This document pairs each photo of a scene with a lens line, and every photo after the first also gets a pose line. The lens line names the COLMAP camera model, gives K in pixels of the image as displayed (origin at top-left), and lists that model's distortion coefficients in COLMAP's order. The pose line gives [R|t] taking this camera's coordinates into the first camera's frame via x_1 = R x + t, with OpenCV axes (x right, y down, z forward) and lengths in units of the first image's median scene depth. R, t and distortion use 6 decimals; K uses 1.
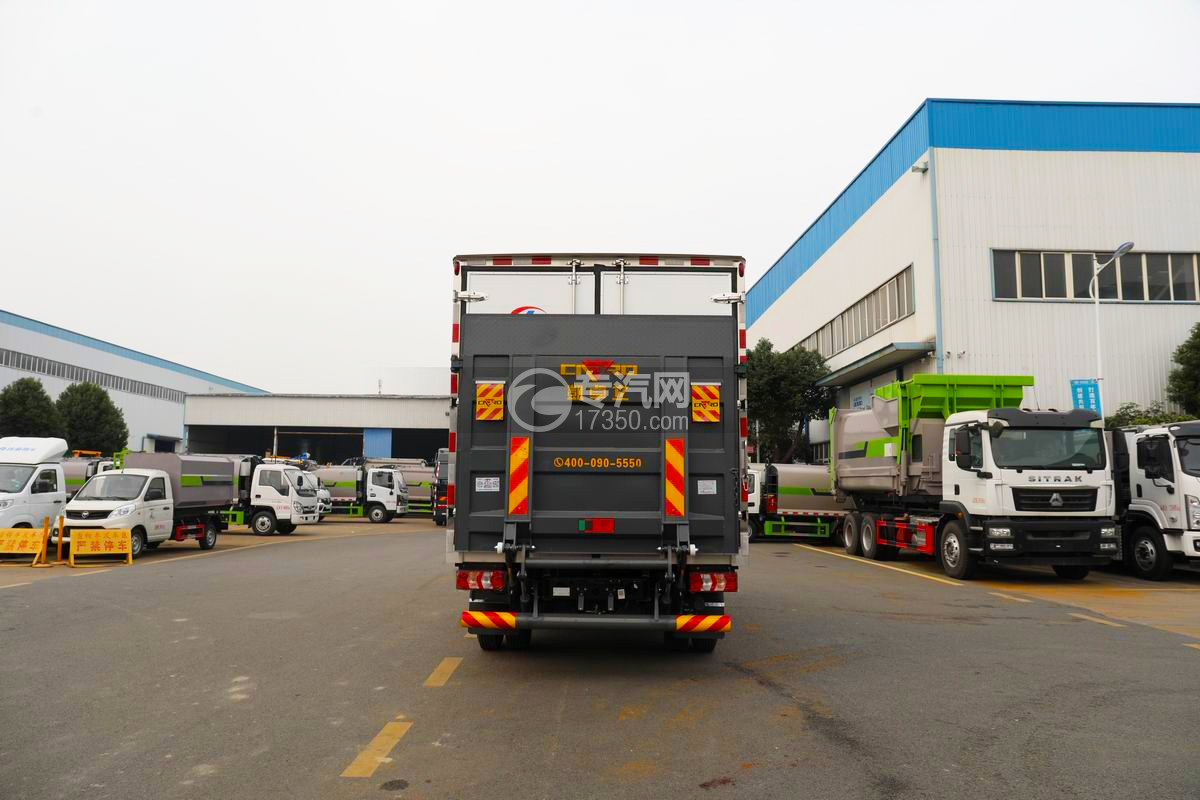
lens RADIAL K [[839.5, 0, 597.6], [0, 839.5, 400.4], [0, 0, 1]] dist [-0.039019, 0.000356]
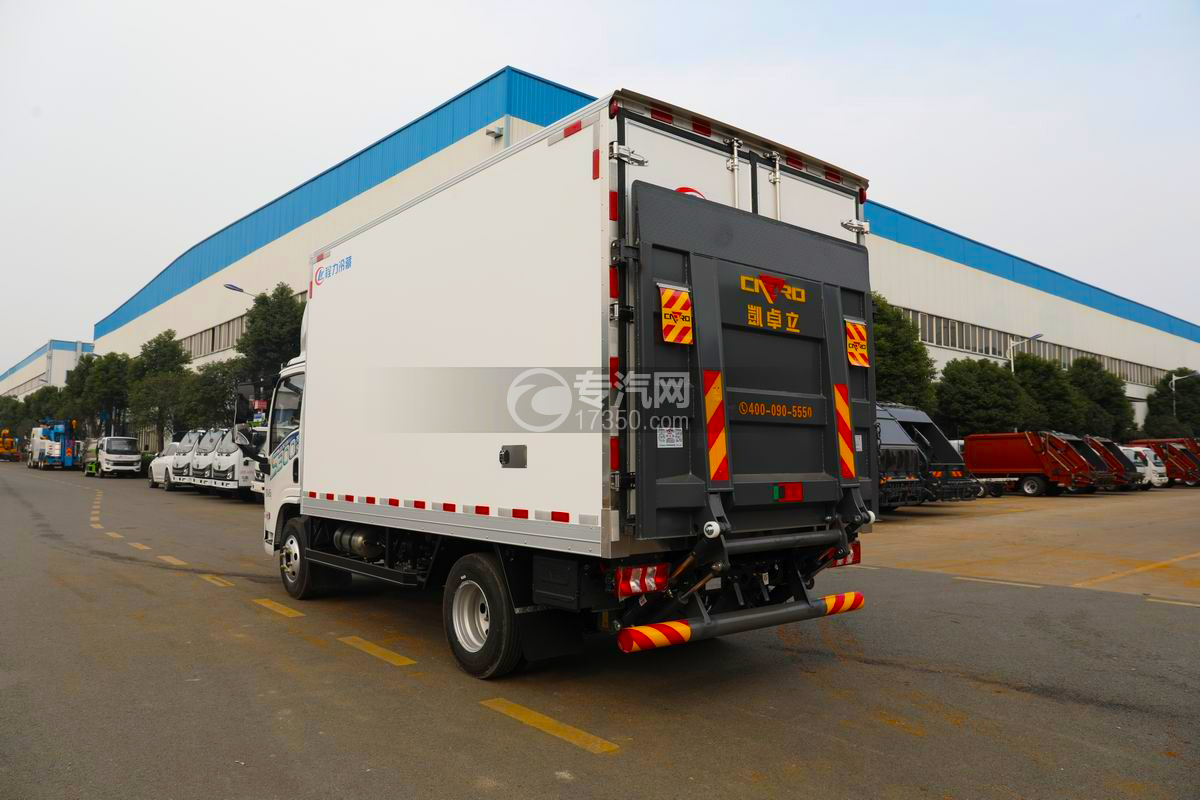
lens RADIAL K [[839.5, 0, 599.1], [0, 839.5, 398.2], [0, 0, 1]] dist [-0.039019, 0.000356]
pose [[0.774336, 0.040691, 0.631465, -0.602837], [-0.067707, 0.997529, 0.018745, 0.059264], [-0.629142, -0.057269, 0.775178, 0.507450]]
